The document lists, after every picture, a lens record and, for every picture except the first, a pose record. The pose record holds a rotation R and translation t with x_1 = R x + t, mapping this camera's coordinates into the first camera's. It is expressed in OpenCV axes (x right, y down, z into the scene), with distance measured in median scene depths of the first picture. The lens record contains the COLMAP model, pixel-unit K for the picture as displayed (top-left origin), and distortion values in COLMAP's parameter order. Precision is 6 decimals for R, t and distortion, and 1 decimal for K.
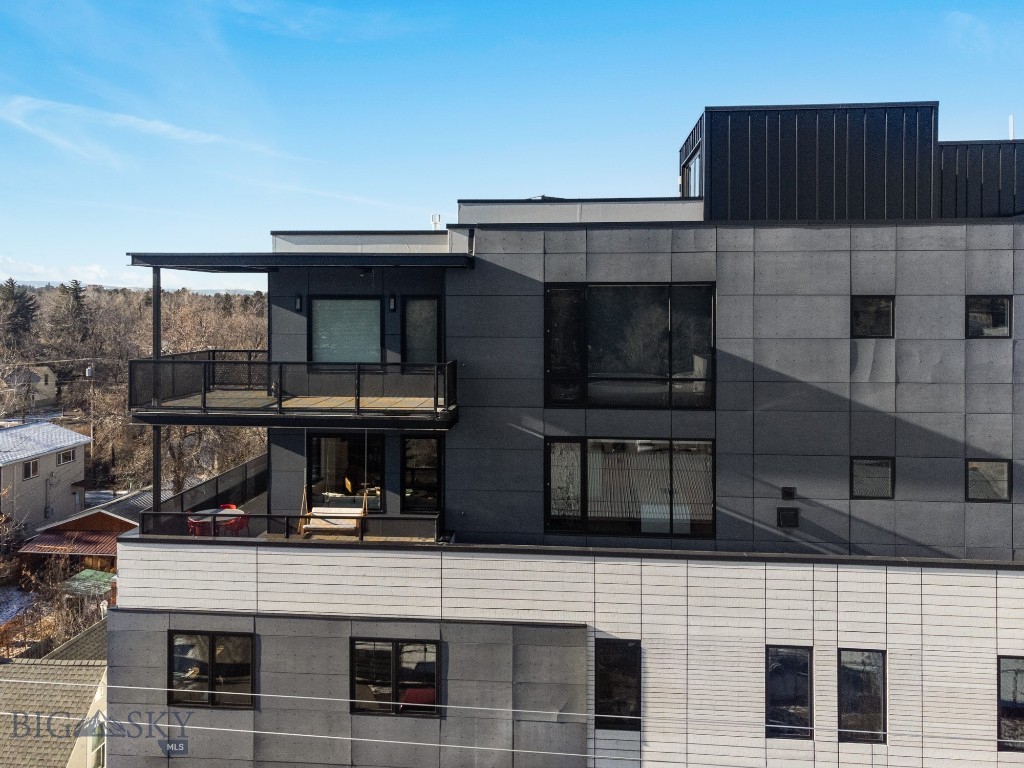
lens RADIAL K [[798.1, 0, 525.3], [0, 798.1, 313.7], [0, 0, 1]] dist [0.009022, -0.010516]
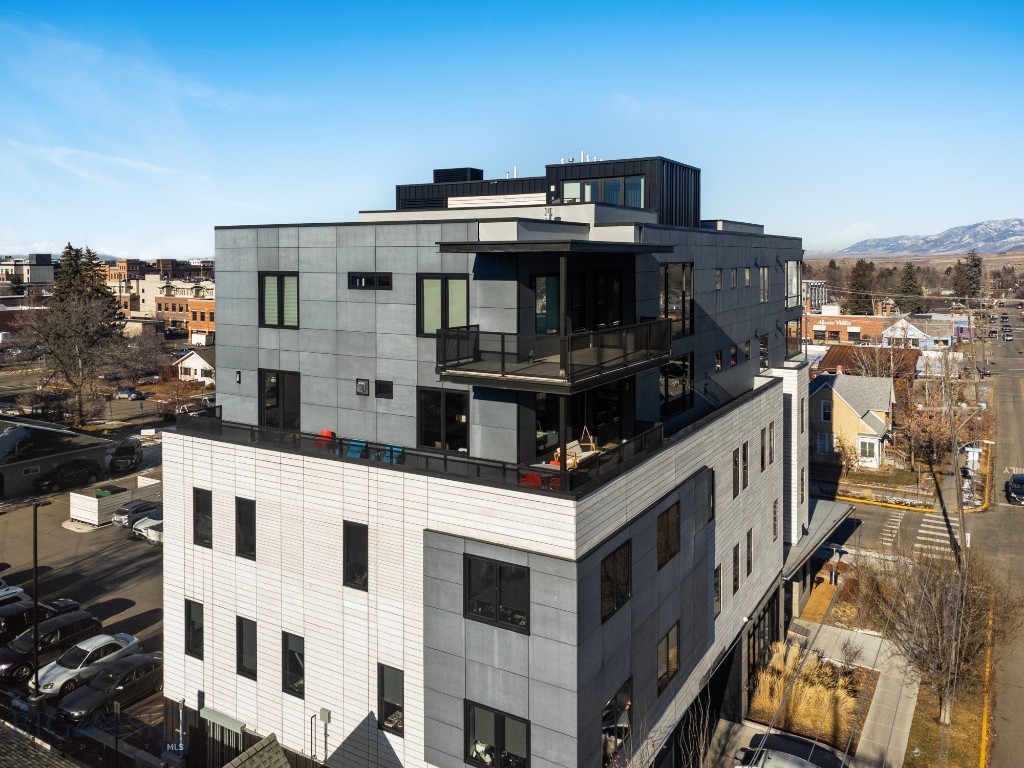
lens RADIAL K [[798.9, 0, 509.0], [0, 798.9, 275.9], [0, 0, 1]] dist [0.029142, -0.014866]
pose [[0.429986, -0.022494, 0.902555, -1.556016], [0.012352, 0.999743, 0.019031, -0.045565], [-0.902751, 0.002965, 0.430153, 0.614745]]
